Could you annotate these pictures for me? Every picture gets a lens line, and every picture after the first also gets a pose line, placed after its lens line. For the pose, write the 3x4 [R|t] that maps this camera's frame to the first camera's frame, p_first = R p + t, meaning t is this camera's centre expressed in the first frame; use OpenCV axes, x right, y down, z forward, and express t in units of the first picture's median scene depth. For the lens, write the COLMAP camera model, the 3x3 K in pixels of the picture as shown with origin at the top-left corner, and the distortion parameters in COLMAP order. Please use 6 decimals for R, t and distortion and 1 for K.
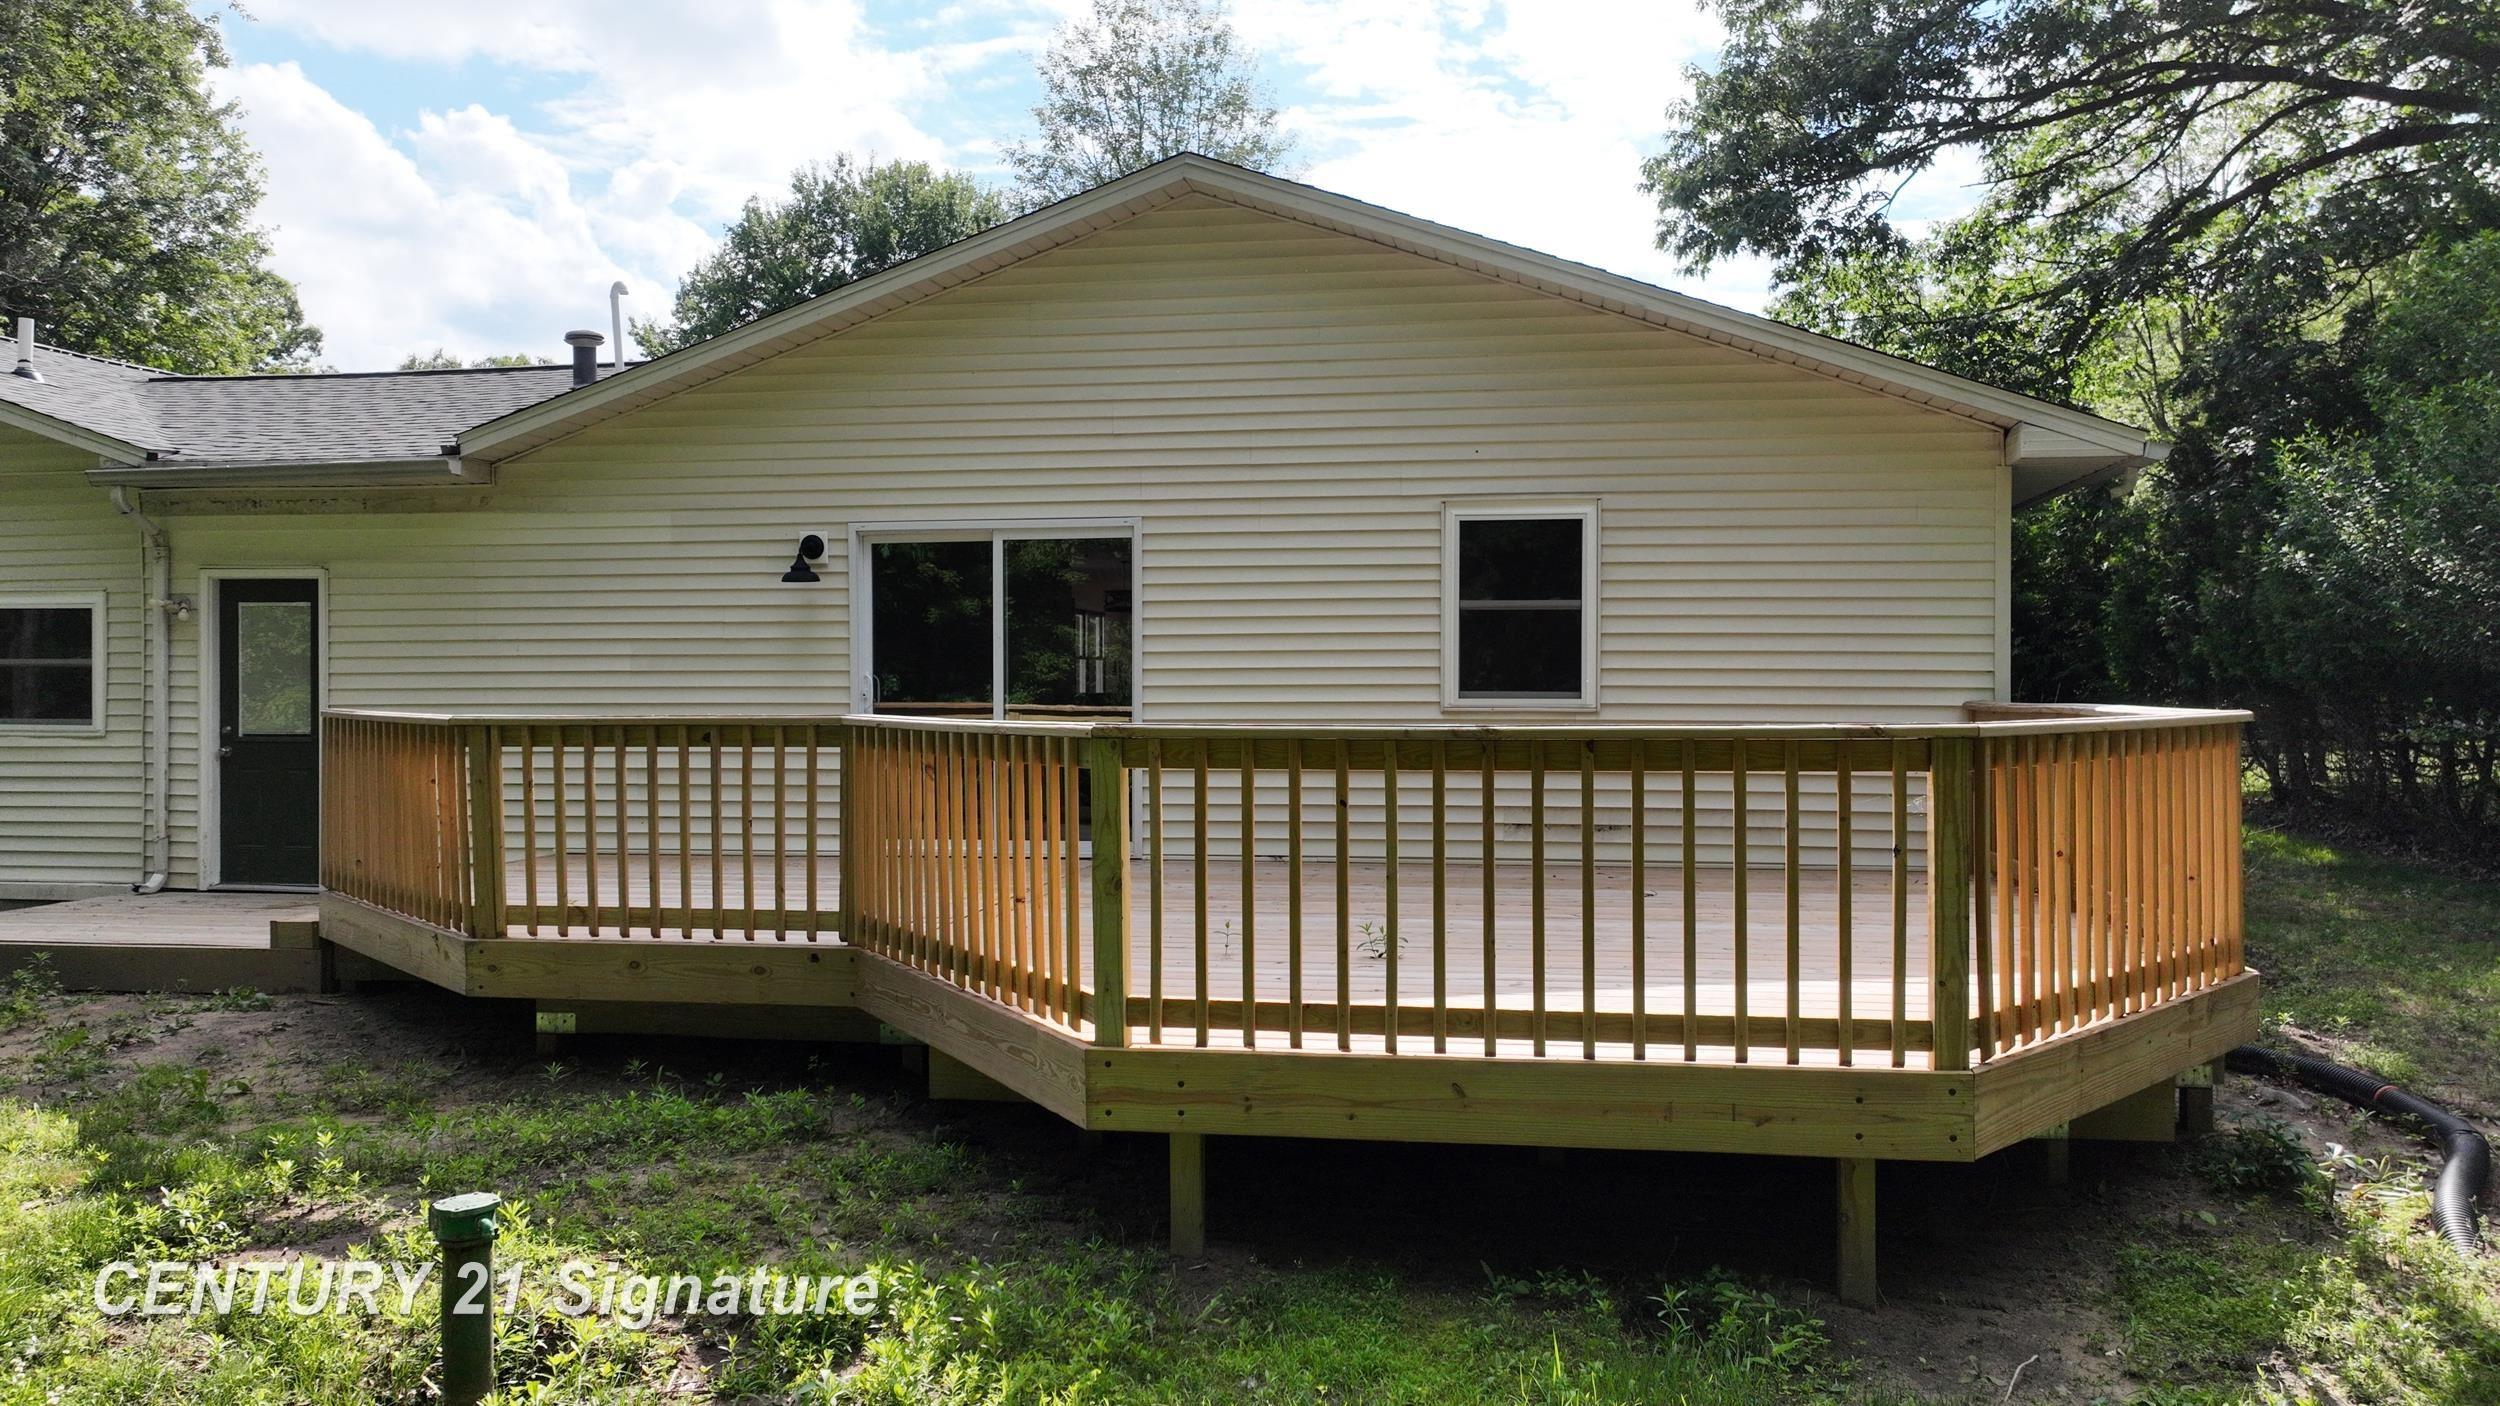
lens RADIAL K [[1796.0, 0, 1269.0], [0, 1796.0, 696.7], [0, 0, 1]] dist [0.010792, 0.006502]
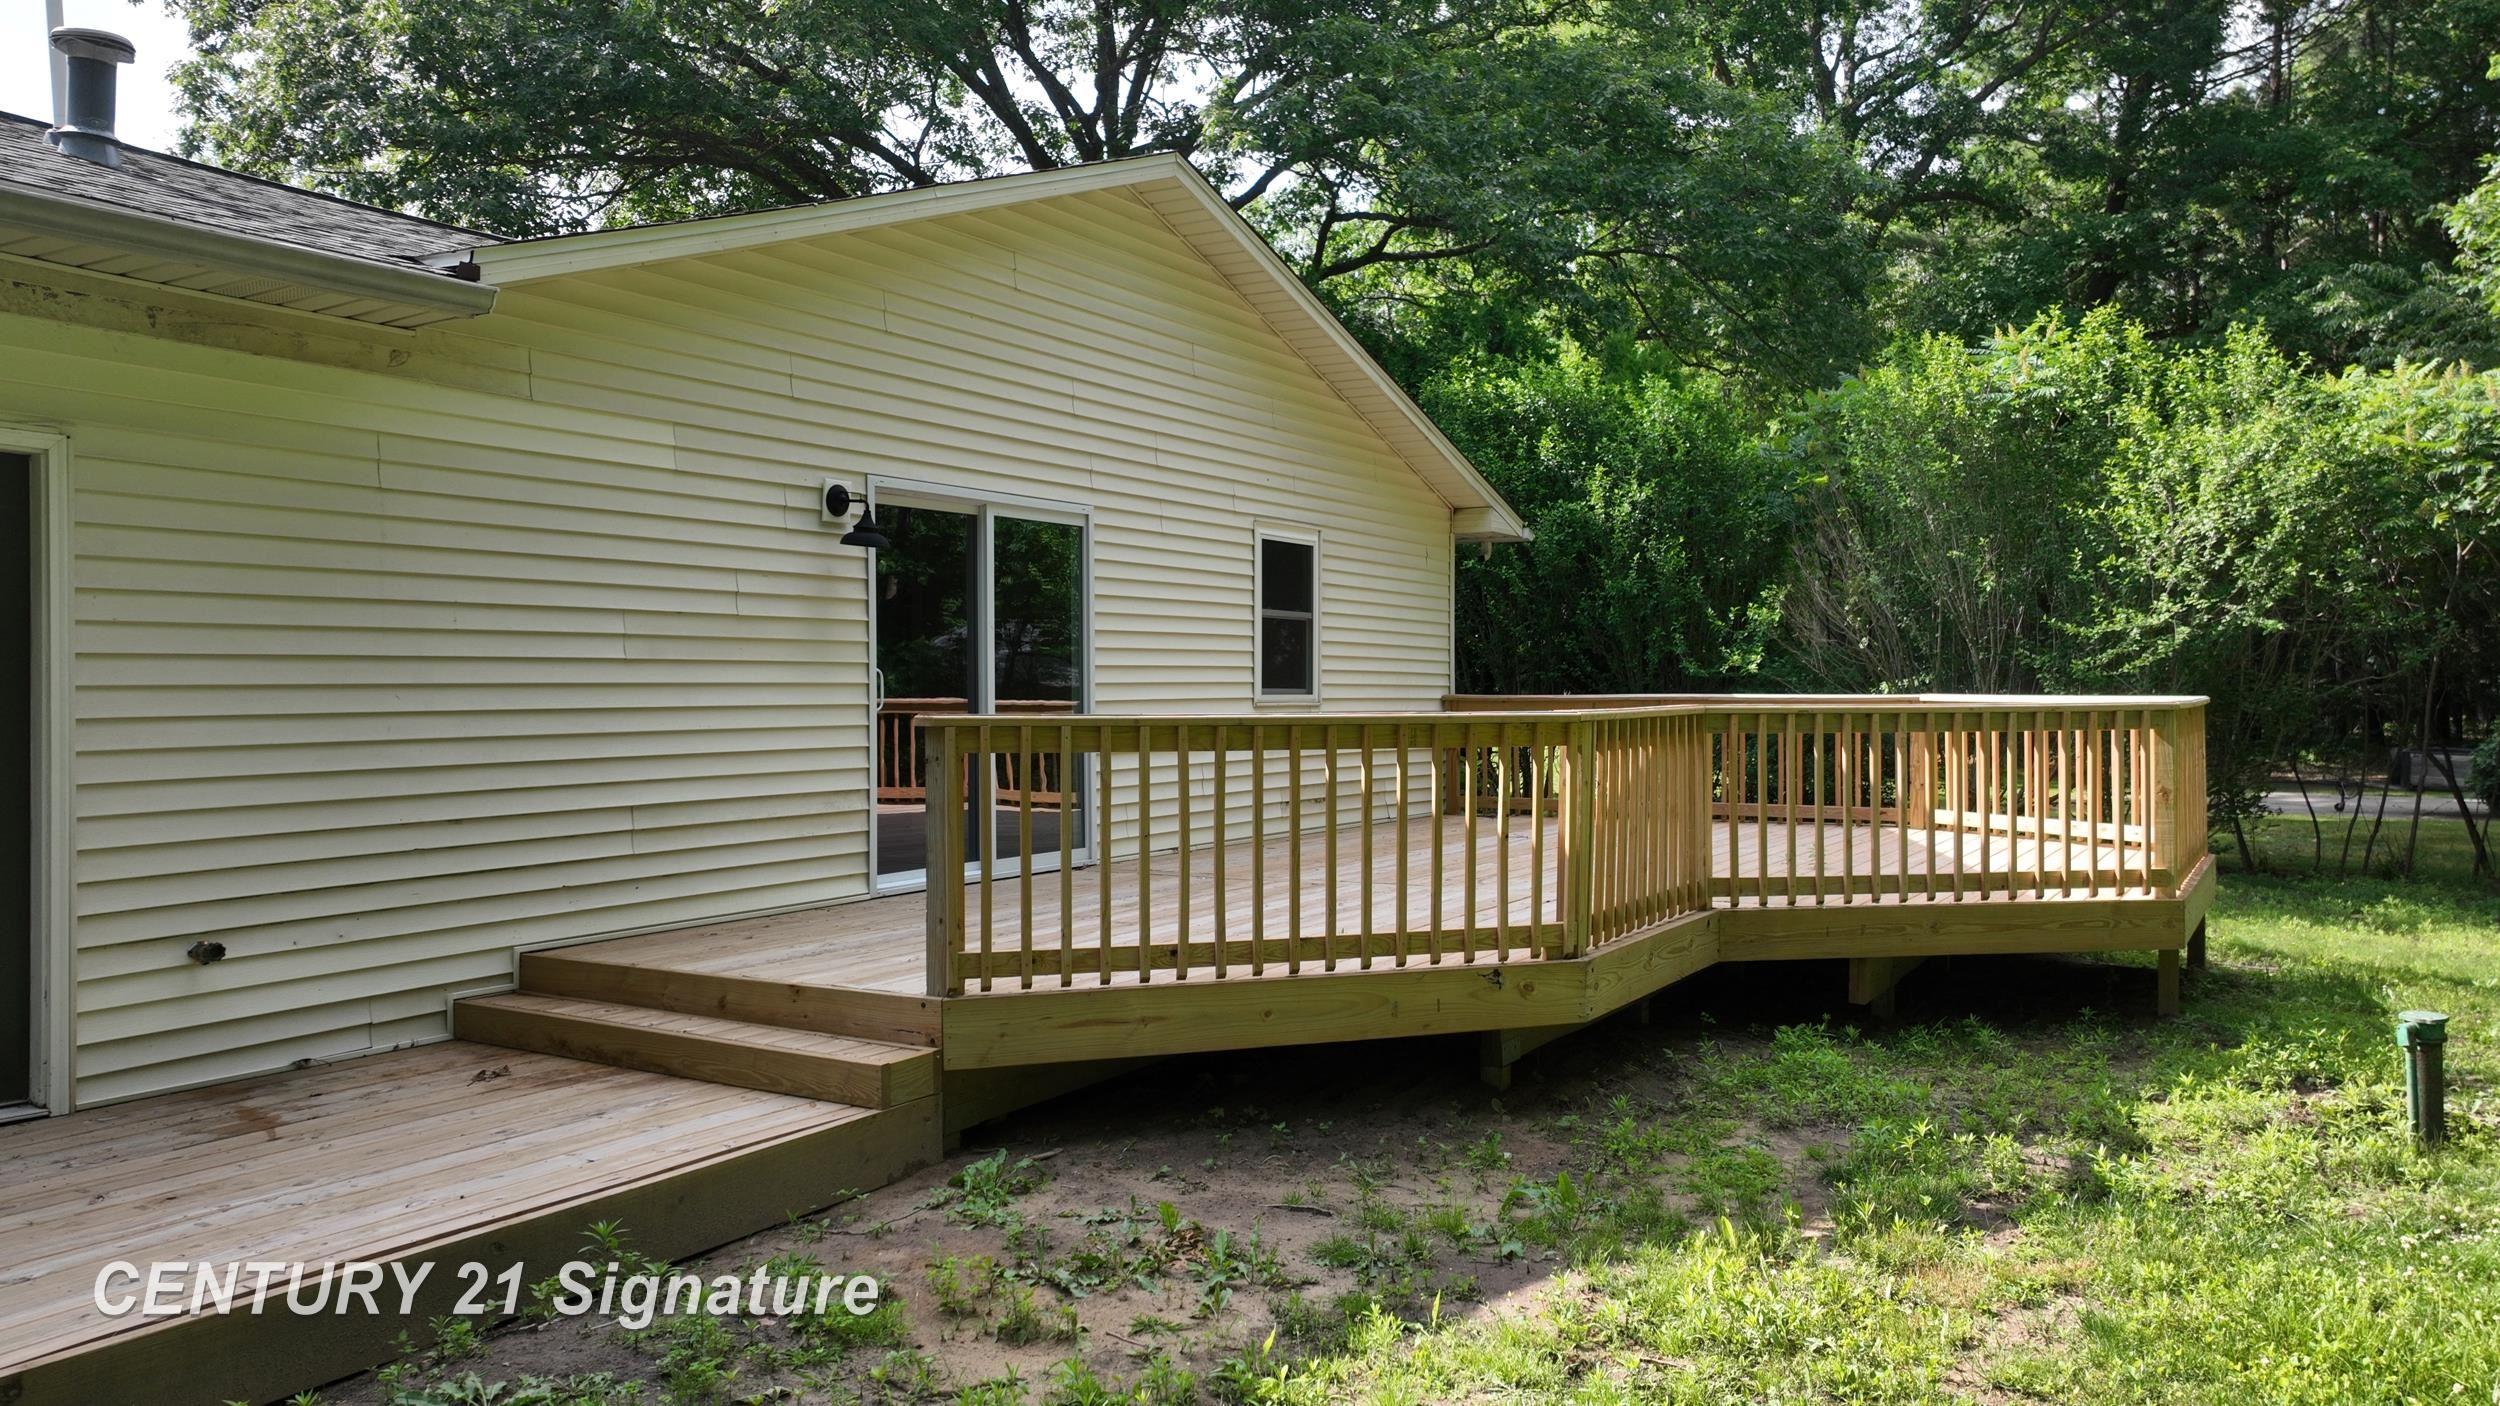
lens RADIAL K [[1796.0, 0, 1269.0], [0, 1796.0, 696.7], [0, 0, 1]] dist [0.010792, 0.006502]
pose [[0.364659, -0.003859, 0.931133, -0.969173], [-0.002389, 0.999984, 0.005080, -0.002346], [-0.931138, -0.004077, 0.364644, 0.573385]]
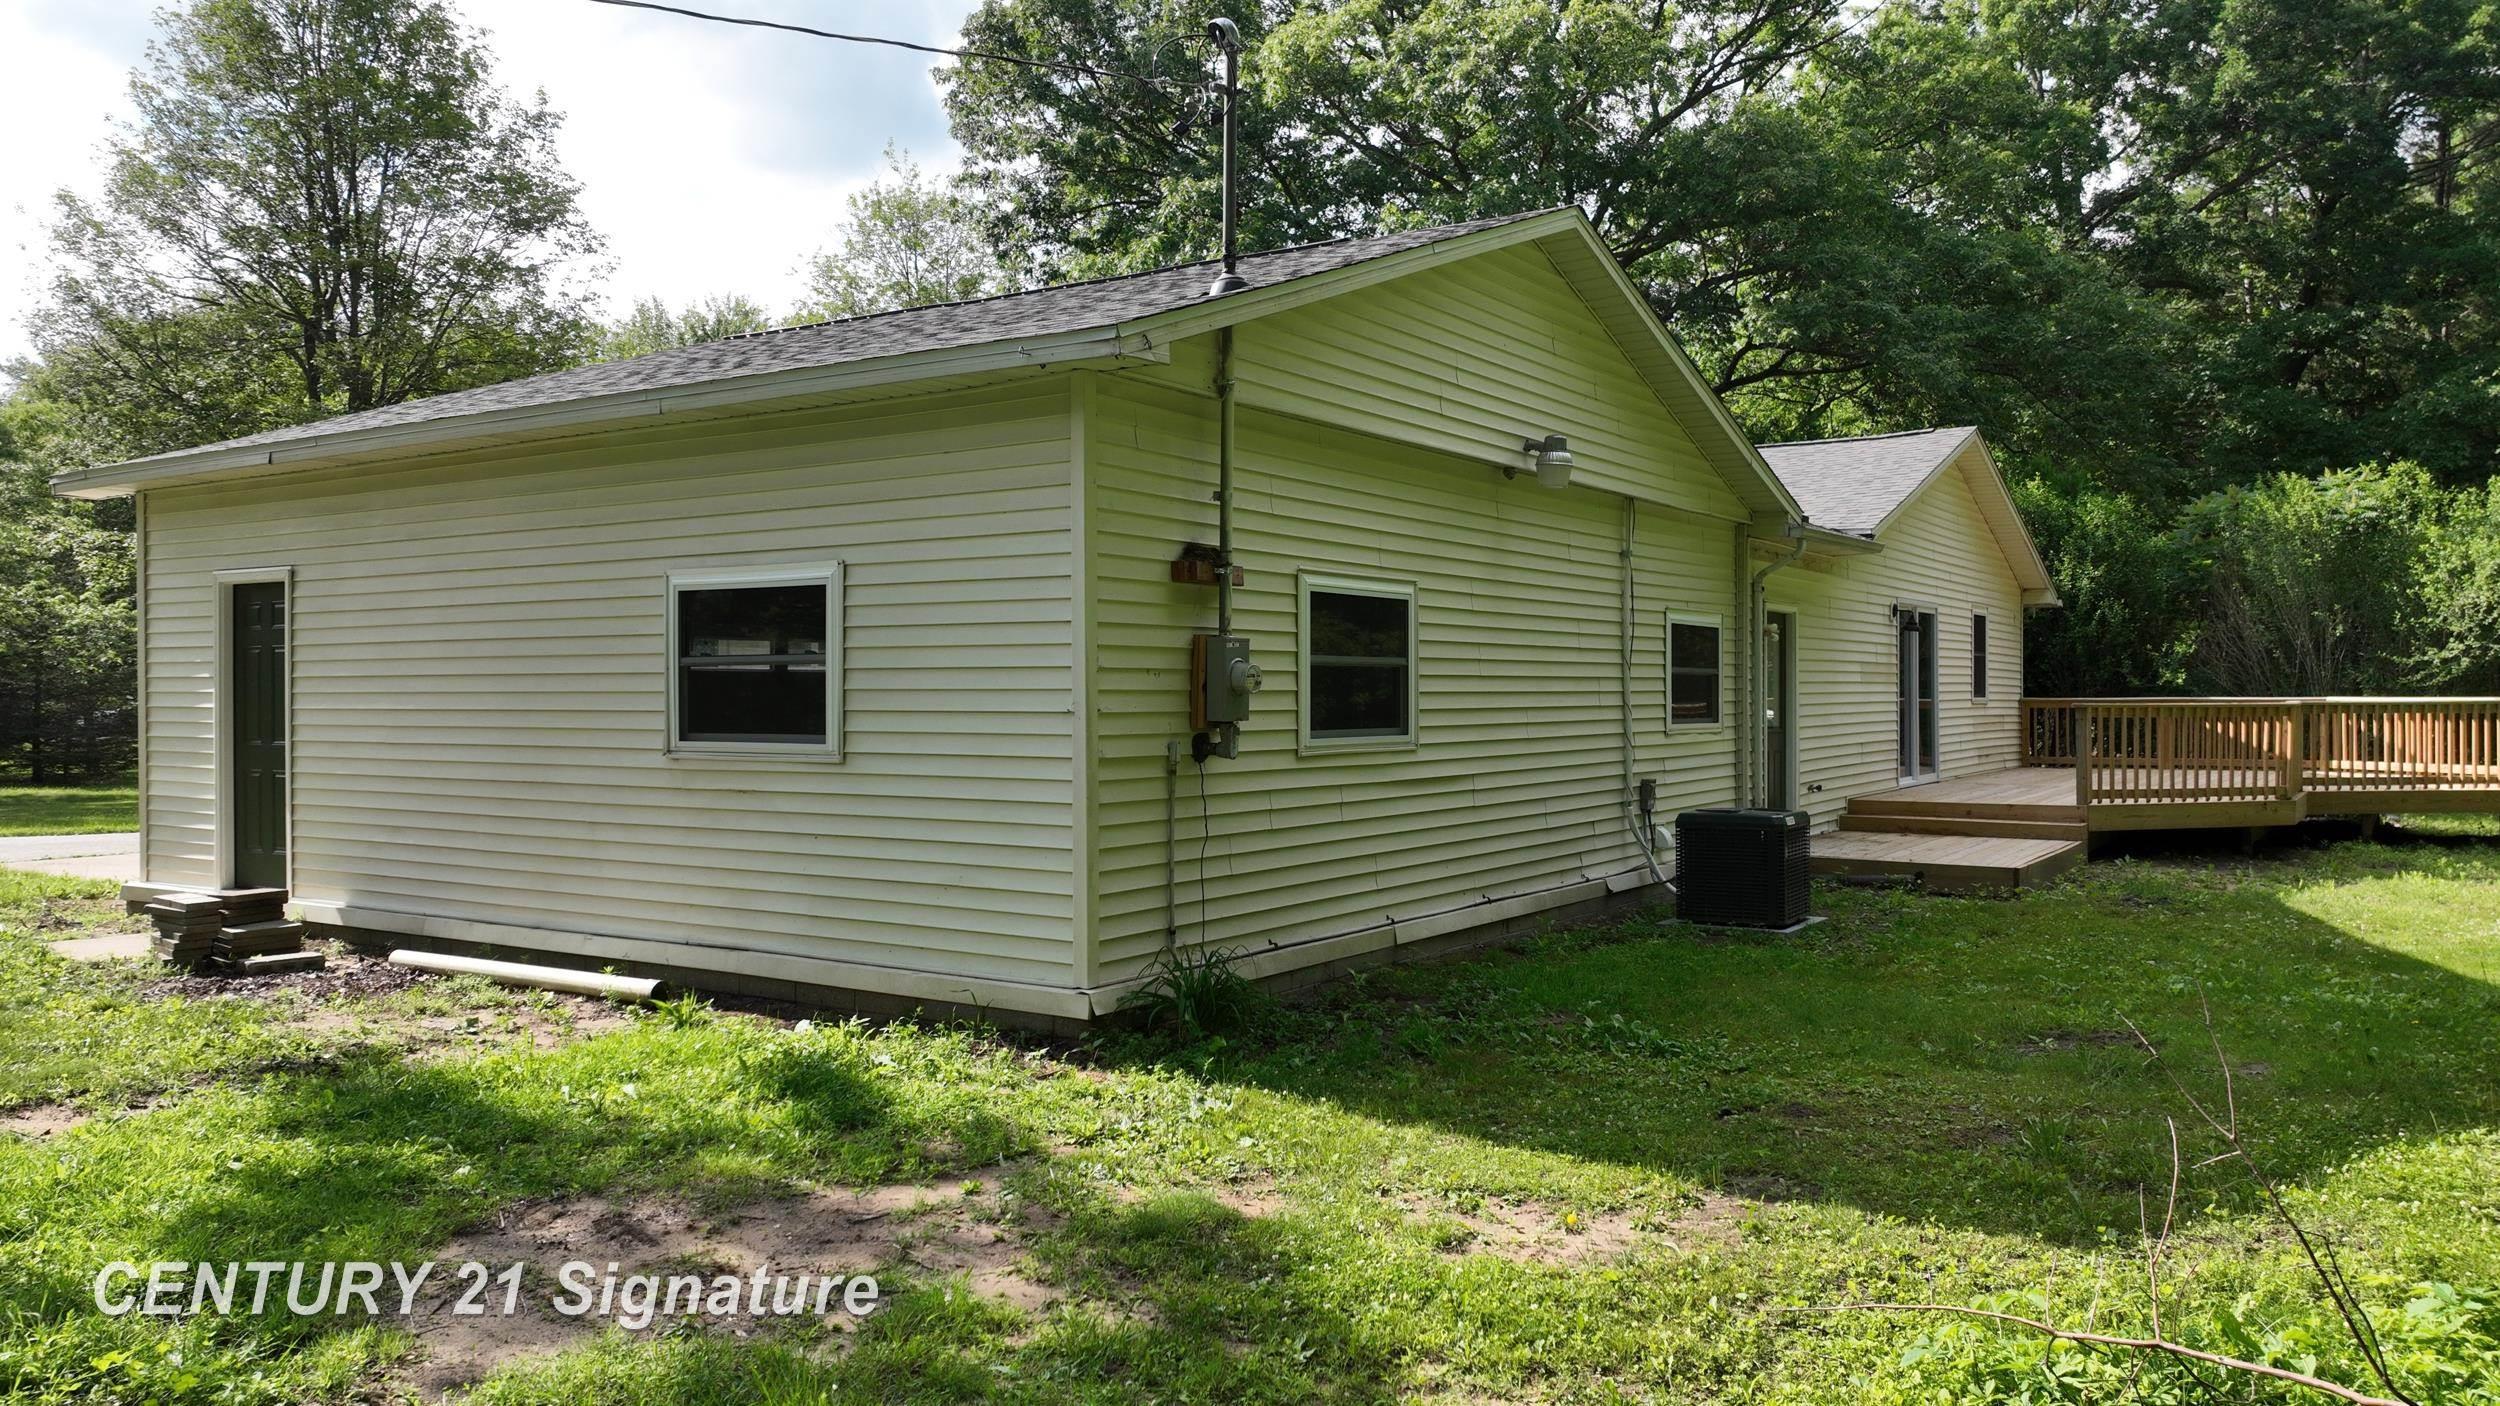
lens RADIAL K [[1796.0, 0, 1269.0], [0, 1796.0, 696.7], [0, 0, 1]] dist [0.010792, 0.006502]
pose [[0.408072, -0.000327, 0.912950, -2.209171], [-0.001136, 0.999999, 0.000866, 0.000017], [-0.912949, -0.001390, 0.408072, 0.885071]]
